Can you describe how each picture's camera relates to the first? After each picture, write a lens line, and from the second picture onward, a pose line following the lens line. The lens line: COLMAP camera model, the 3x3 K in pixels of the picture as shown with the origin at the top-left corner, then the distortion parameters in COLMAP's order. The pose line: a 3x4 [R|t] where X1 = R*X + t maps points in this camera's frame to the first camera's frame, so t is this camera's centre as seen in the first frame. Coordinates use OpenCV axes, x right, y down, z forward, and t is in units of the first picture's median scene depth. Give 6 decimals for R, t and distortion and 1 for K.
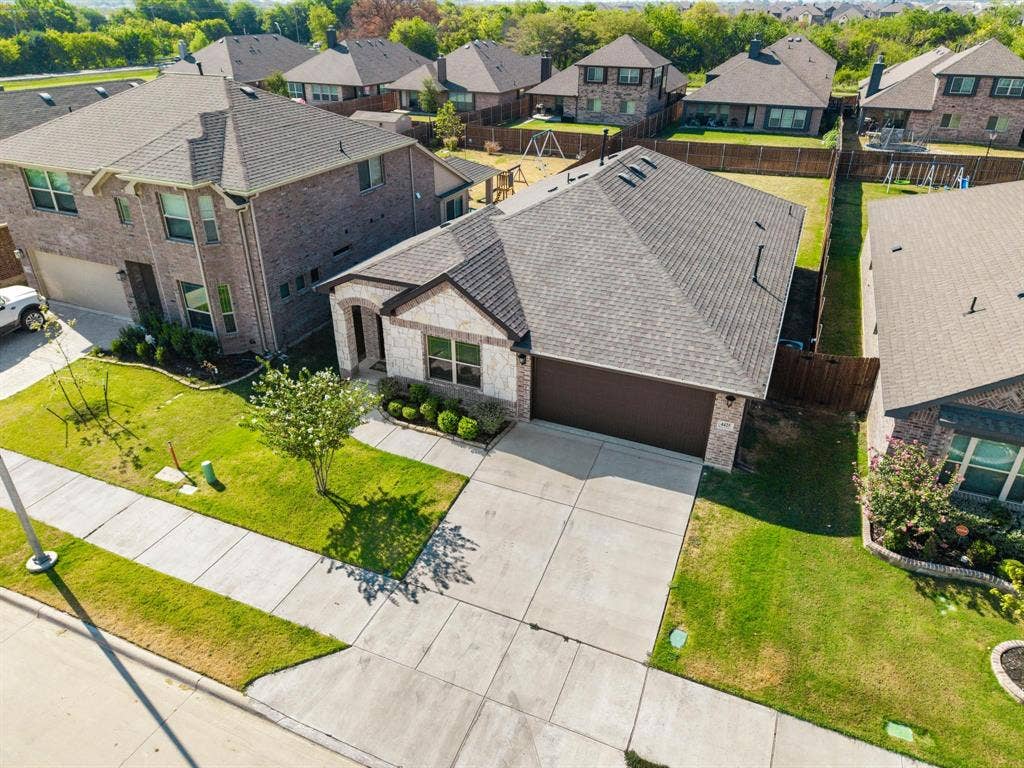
lens RADIAL K [[691.5, 0, 512.0], [0, 691.5, 384.0], [0, 0, 1]] dist [-0.000113, 0.000008]
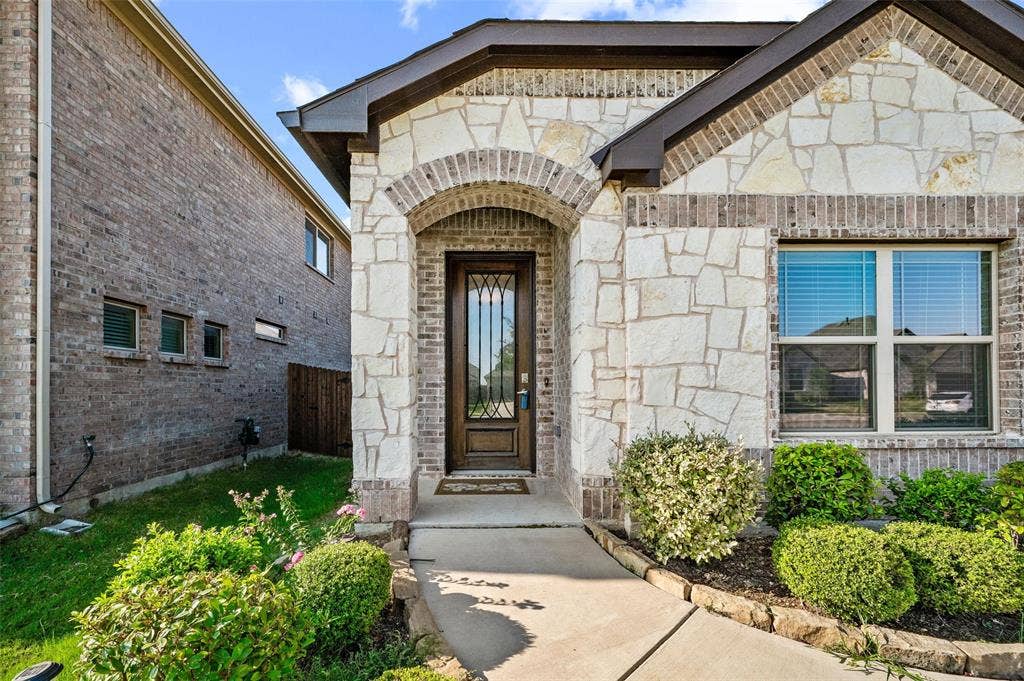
lens RADIAL K [[412.7, 0, 486.1], [0, 412.7, 386.9], [0, 0, 1]] dist [-0.000973, -0.000048]
pose [[0.914054, -0.004496, 0.405568, -0.296266], [0.201747, 0.872500, -0.445019, 0.024998], [-0.351858, 0.488594, 0.798419, 0.949749]]
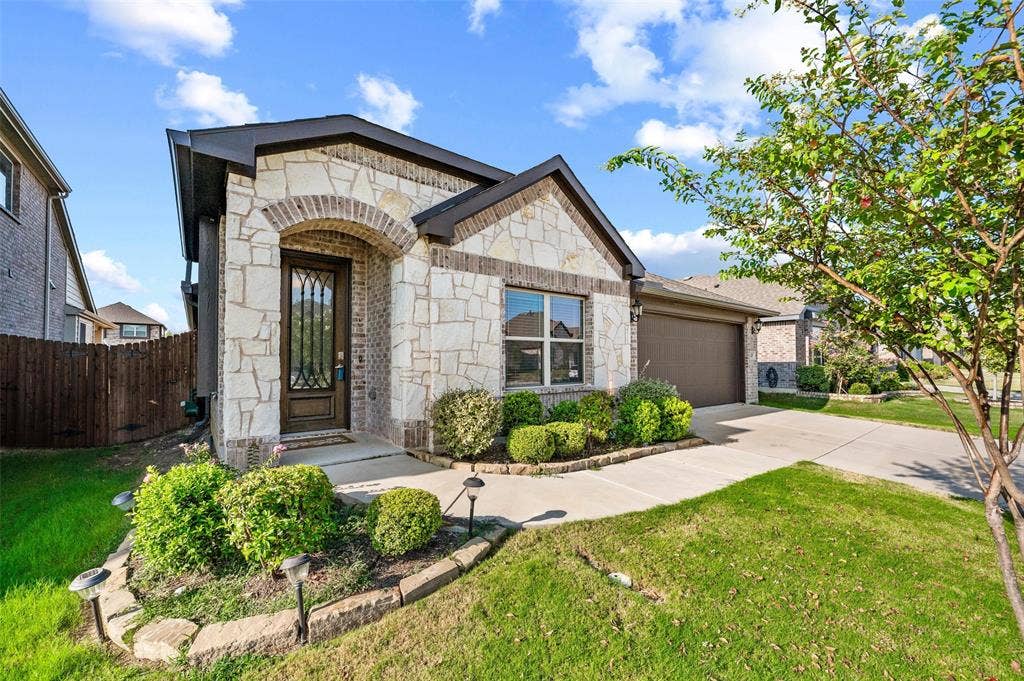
lens RADIAL K [[402.8, 0, 498.4], [0, 402.8, 355.0], [0, 0, 1]] dist [-0.000052, 0.000000]
pose [[0.490519, 0.009400, 0.871380, -0.383536], [0.425078, 0.870327, -0.248675, 0.041684], [-0.760723, 0.492384, 0.422916, 0.915358]]
